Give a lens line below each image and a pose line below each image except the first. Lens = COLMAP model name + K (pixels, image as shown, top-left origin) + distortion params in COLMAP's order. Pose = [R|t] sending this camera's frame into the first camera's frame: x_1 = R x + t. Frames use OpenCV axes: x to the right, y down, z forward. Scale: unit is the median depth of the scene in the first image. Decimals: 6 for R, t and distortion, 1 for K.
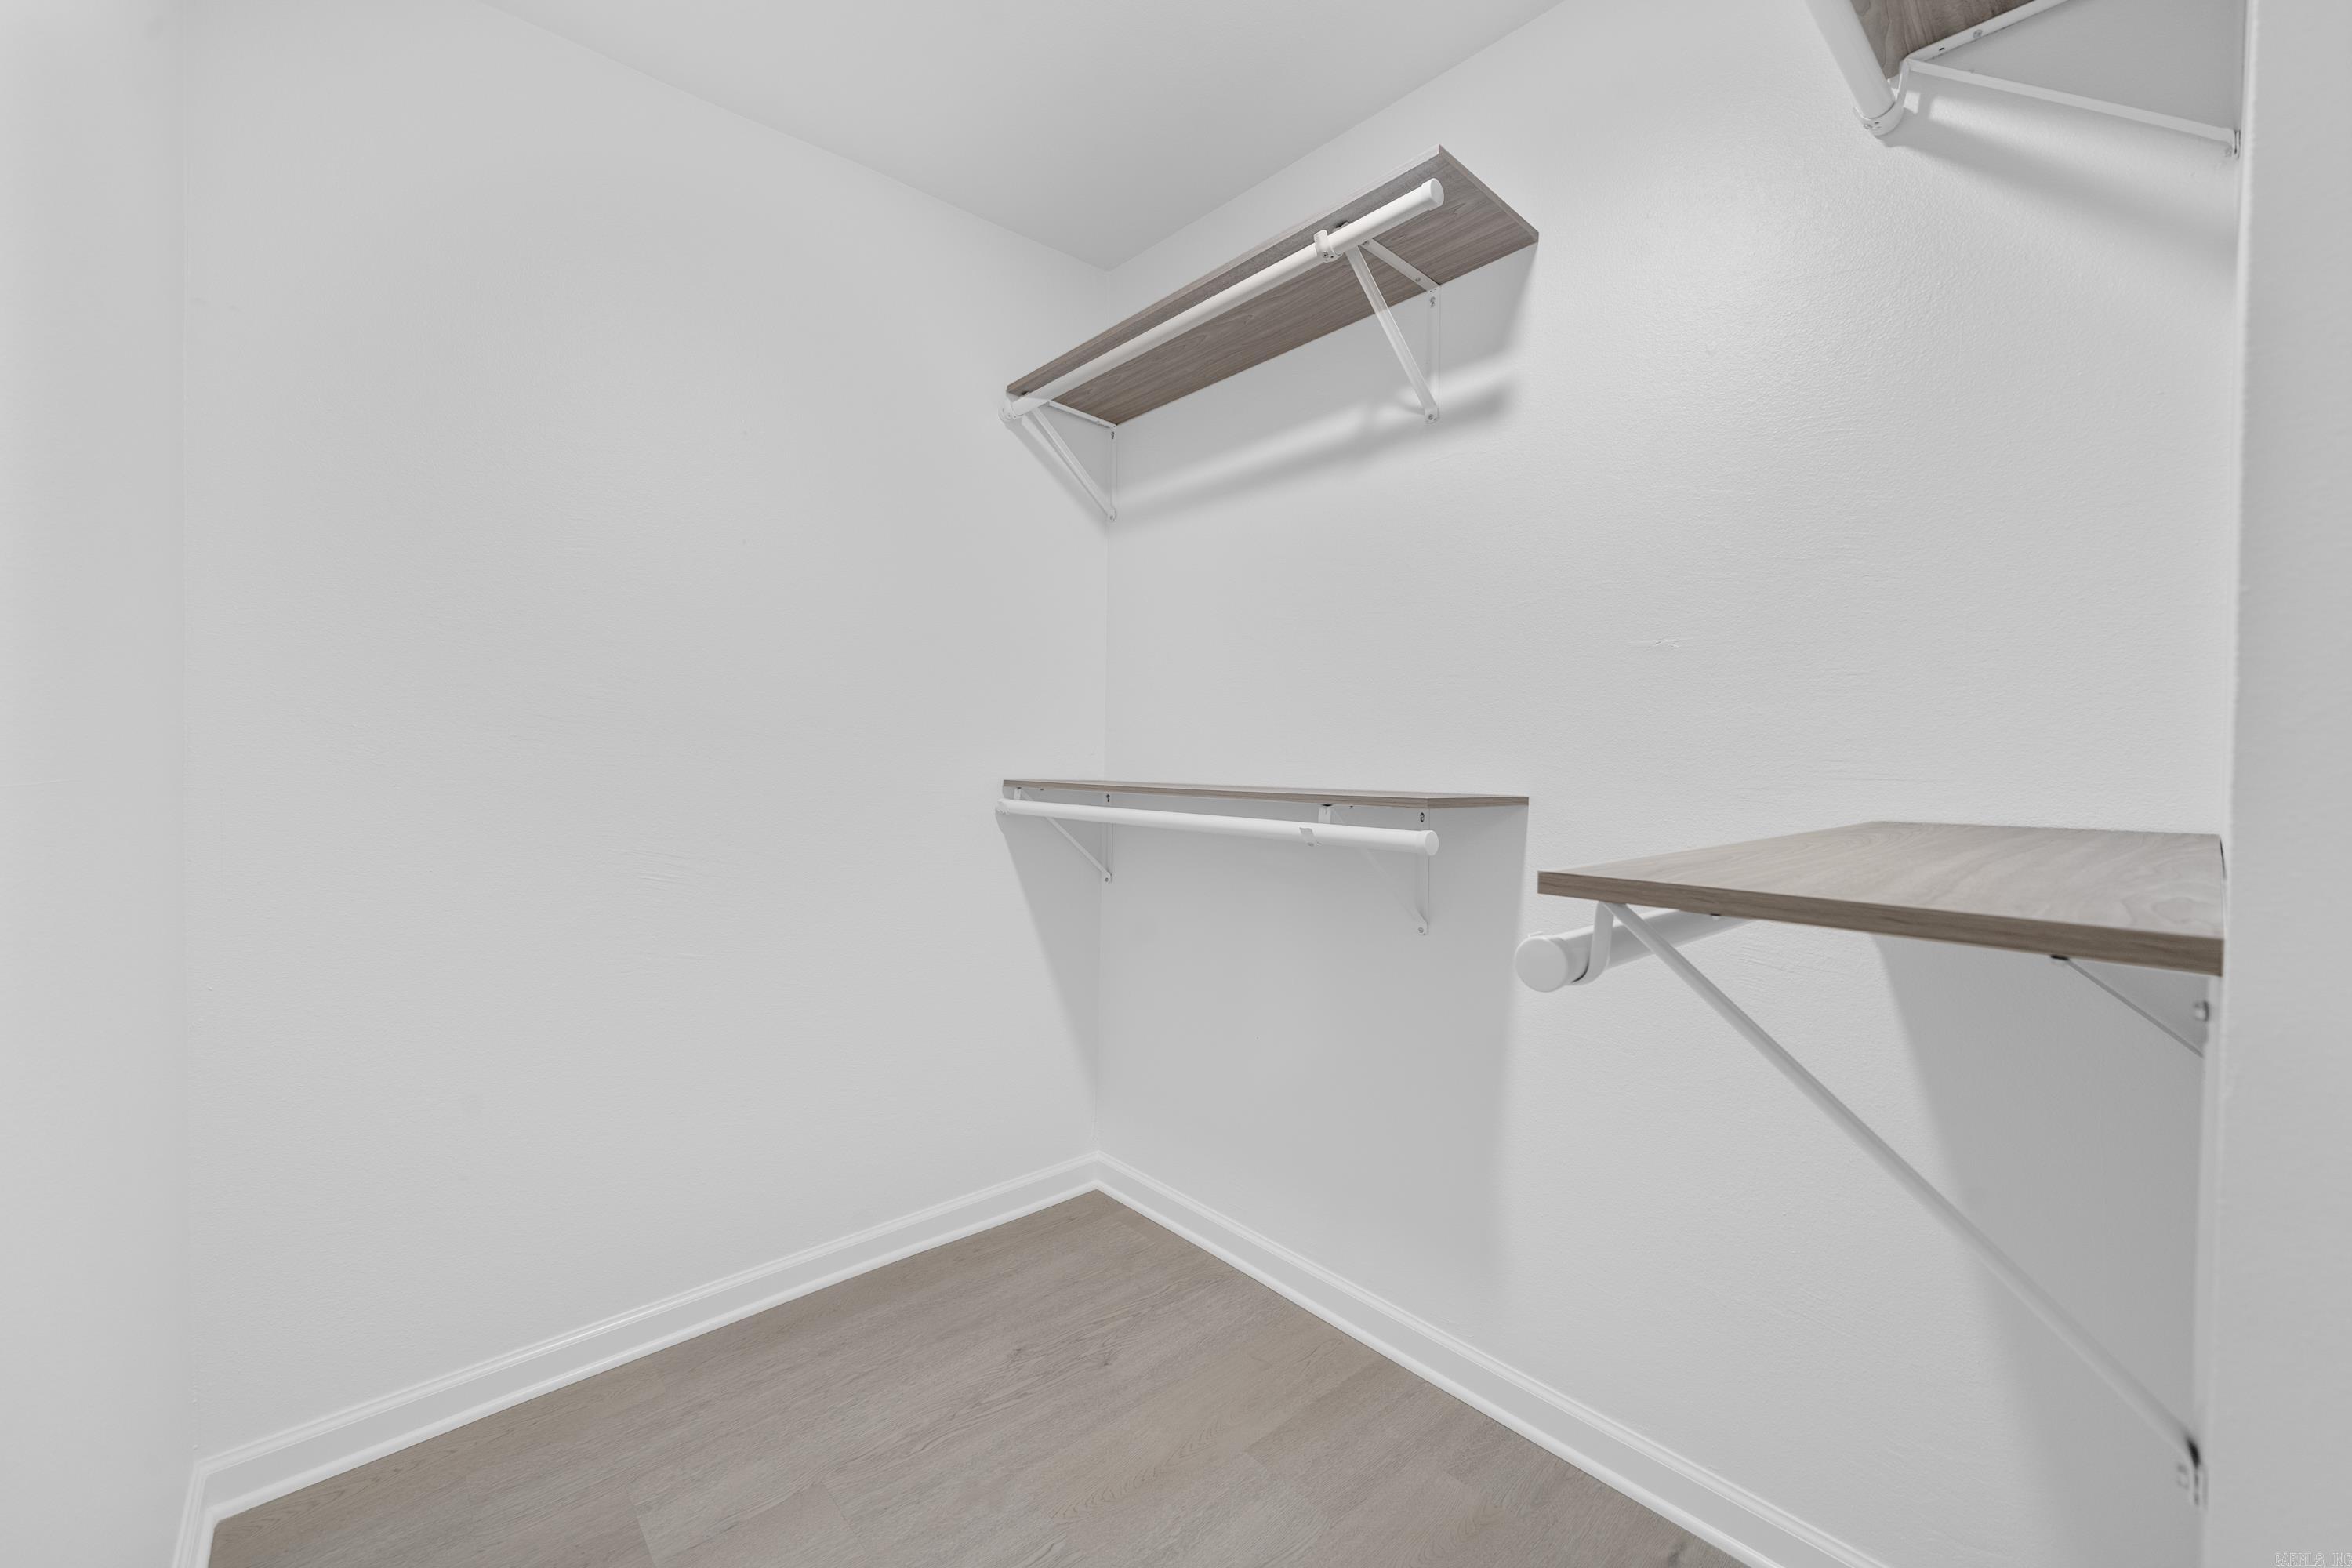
lens RADIAL K [[920.0, 0, 1165.5], [0, 920.0, 786.8], [0, 0, 1]] dist [-0.000895, -0.000065]
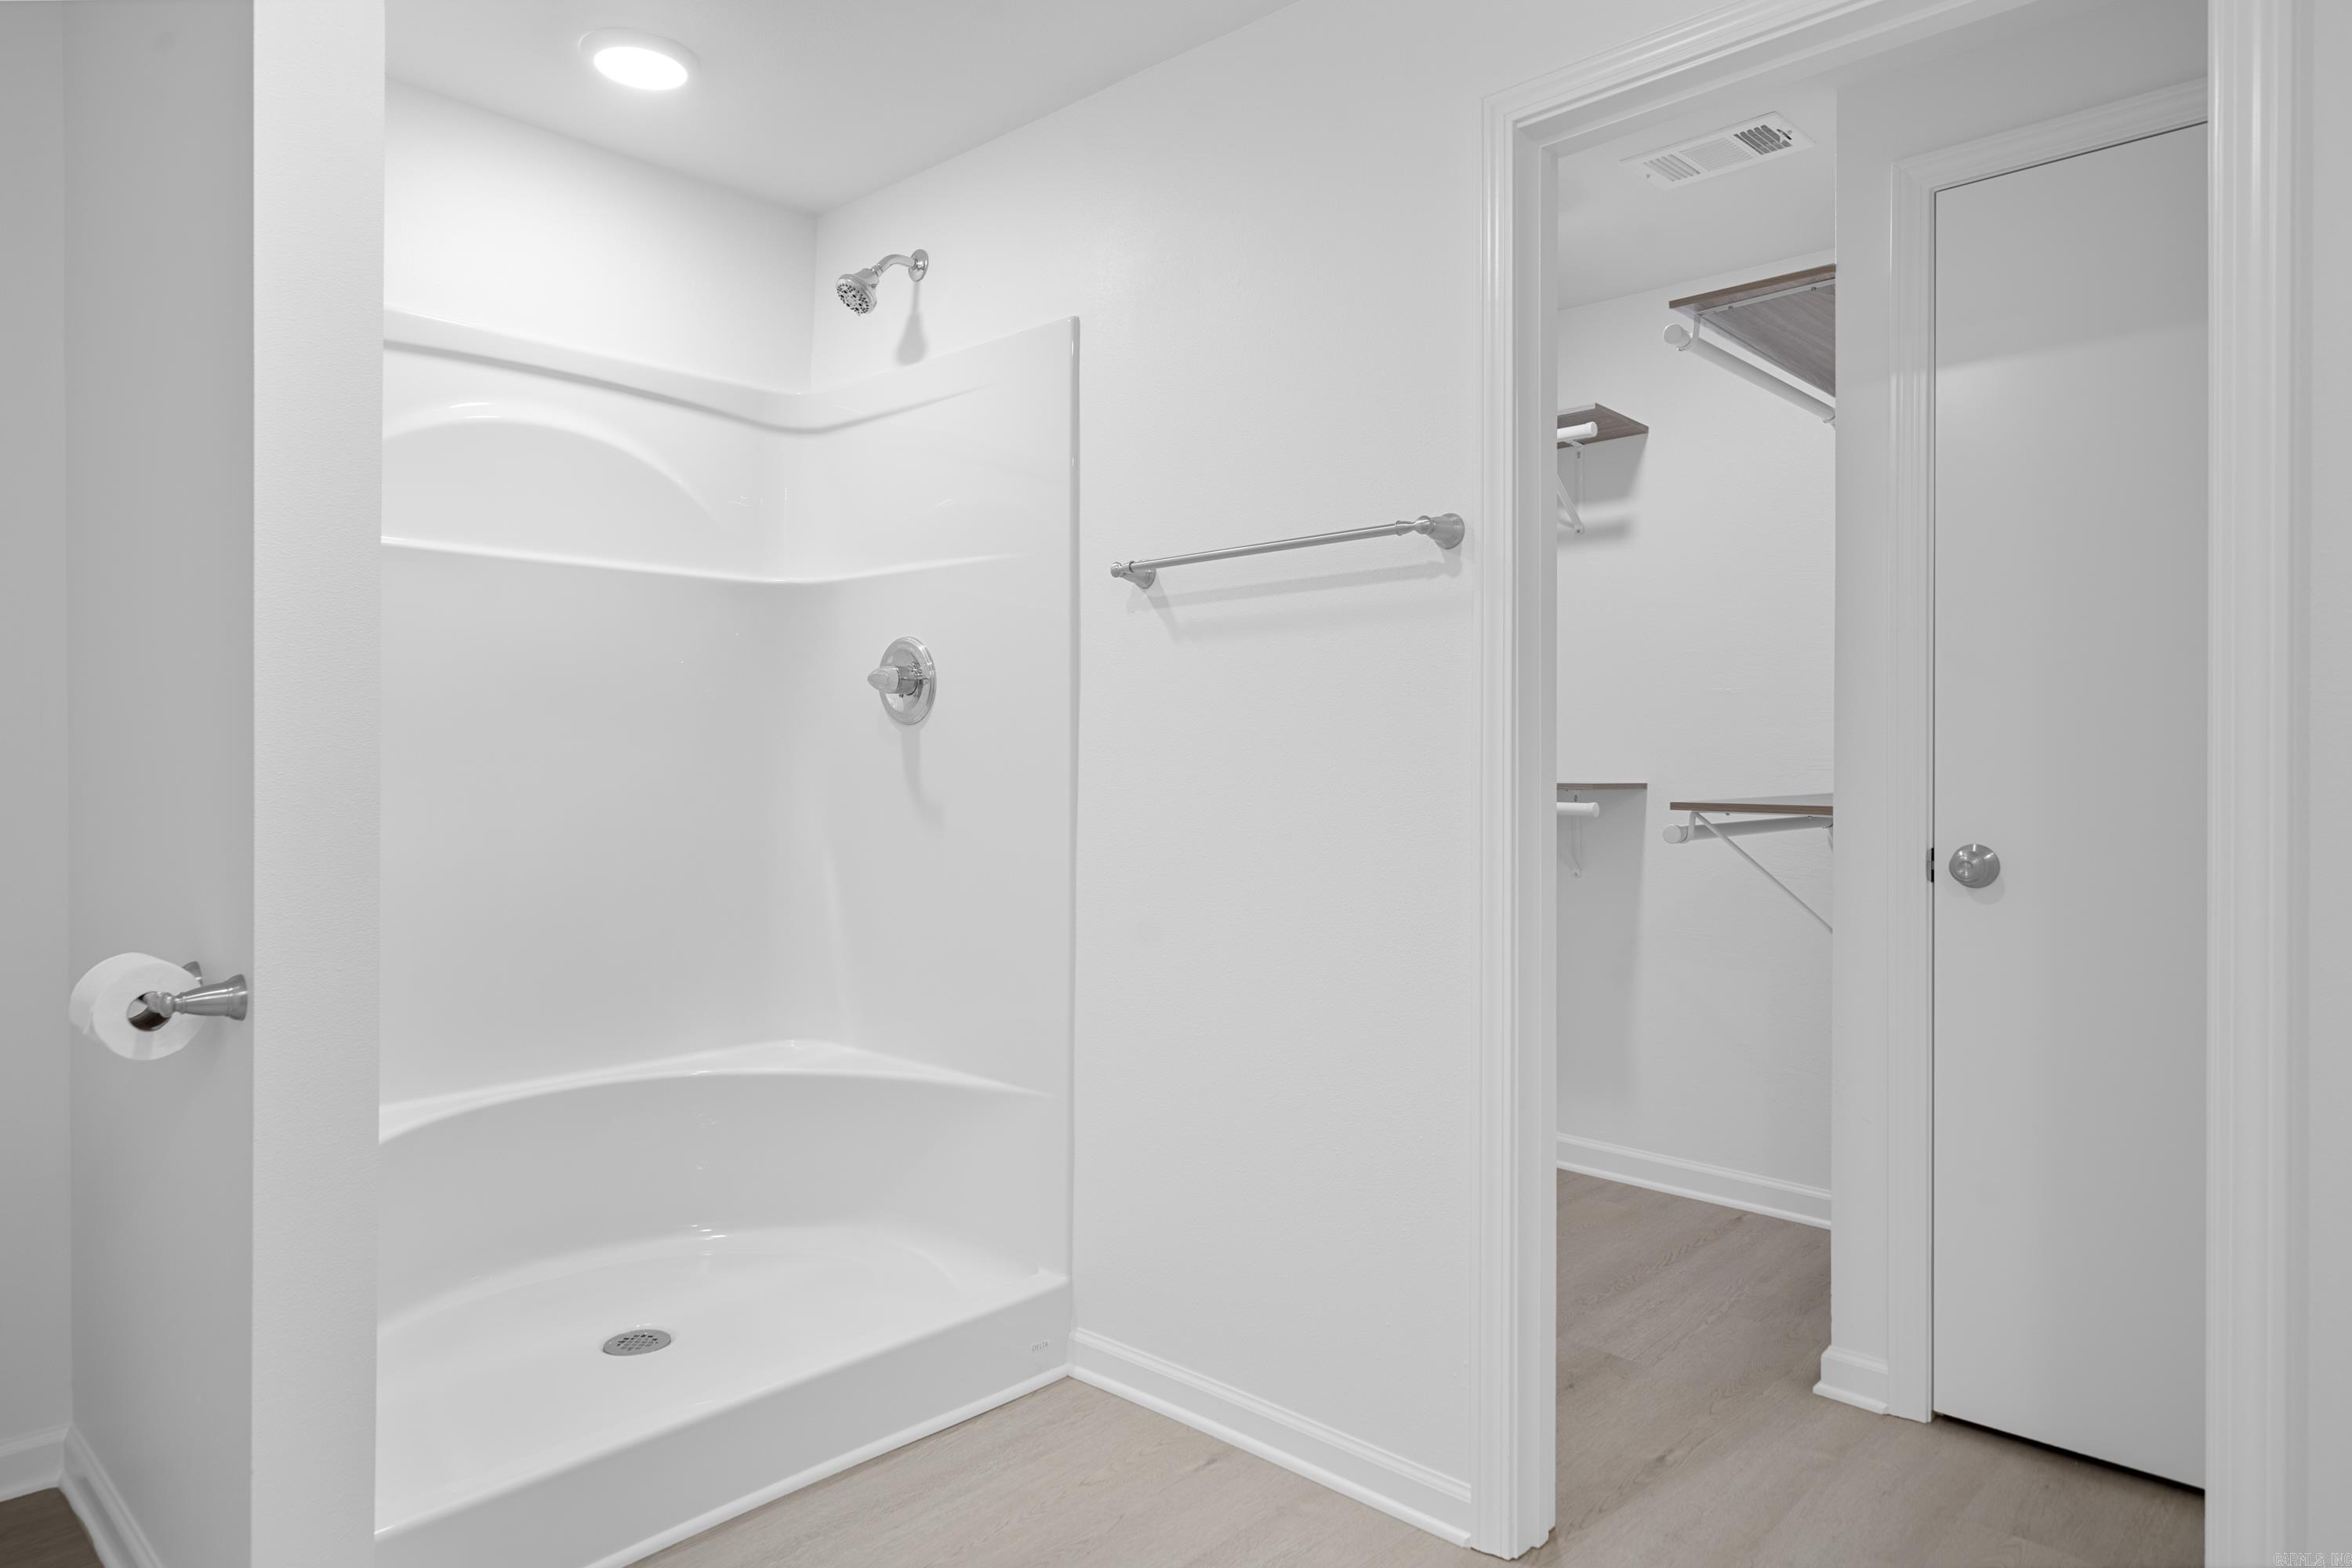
lens RADIAL K [[1404.3, 0, 1176.0], [0, 1404.3, 784.0], [0, 0, 1]] dist [-0.000316, -0.000002]
pose [[0.995857, -0.010285, 0.090354, -0.609211], [0.010889, 0.999922, -0.006196, 0.017281], [-0.090283, 0.007154, 0.995890, -1.287574]]
